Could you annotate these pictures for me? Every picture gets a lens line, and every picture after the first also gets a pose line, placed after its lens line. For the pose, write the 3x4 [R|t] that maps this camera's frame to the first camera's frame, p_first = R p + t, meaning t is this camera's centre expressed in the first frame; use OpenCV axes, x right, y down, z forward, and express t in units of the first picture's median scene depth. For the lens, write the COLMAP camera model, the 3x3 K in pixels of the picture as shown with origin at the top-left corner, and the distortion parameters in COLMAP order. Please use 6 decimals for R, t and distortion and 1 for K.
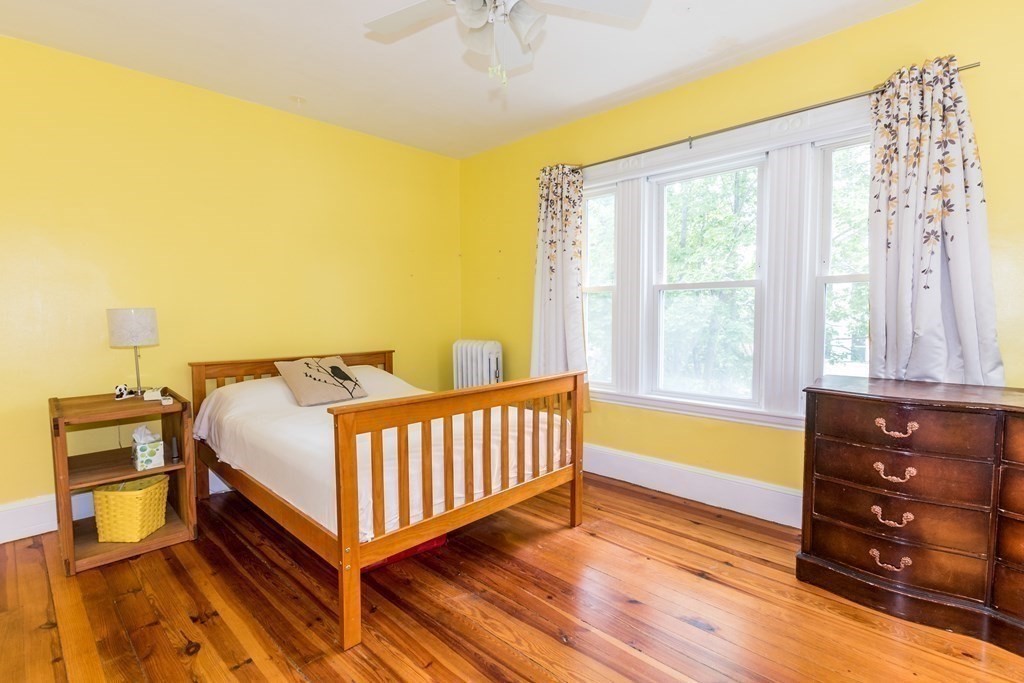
lens RADIAL K [[488.5, 0, 513.2], [0, 488.5, 345.5], [0, 0, 1]] dist [-0.012094, 0.000104]
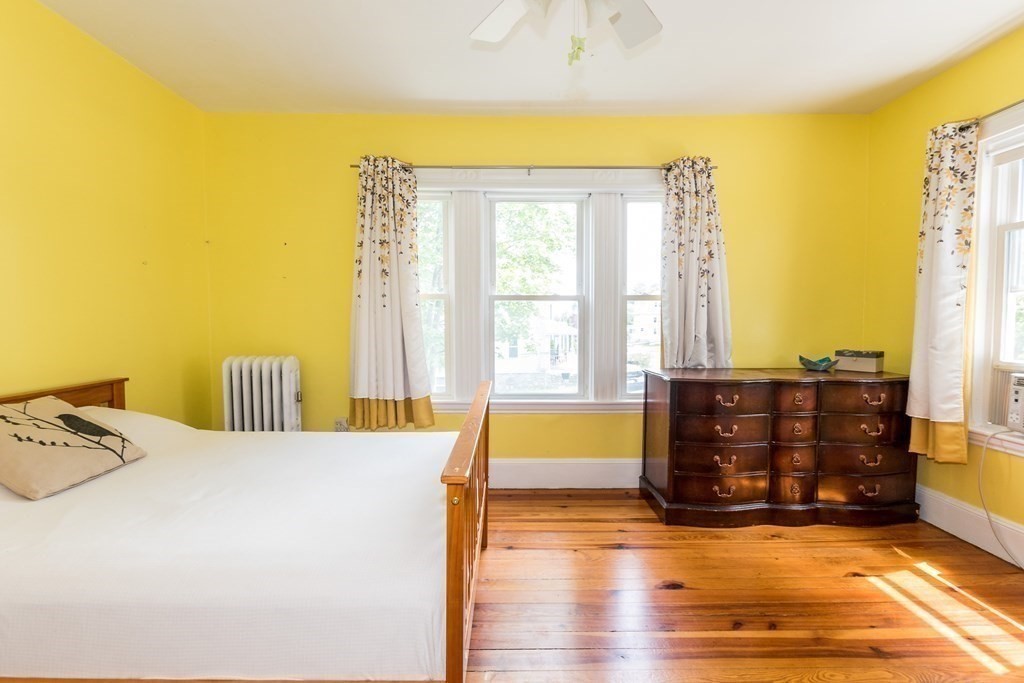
lens RADIAL K [[450.5, 0, 515.4], [0, 450.5, 343.7], [0, 0, 1]] dist [0.000594, -0.000173]
pose [[0.706905, -0.029335, 0.706700, -0.426852], [0.040888, 0.999164, 0.000575, -0.020519], [-0.706126, 0.028489, 0.707513, 0.317569]]
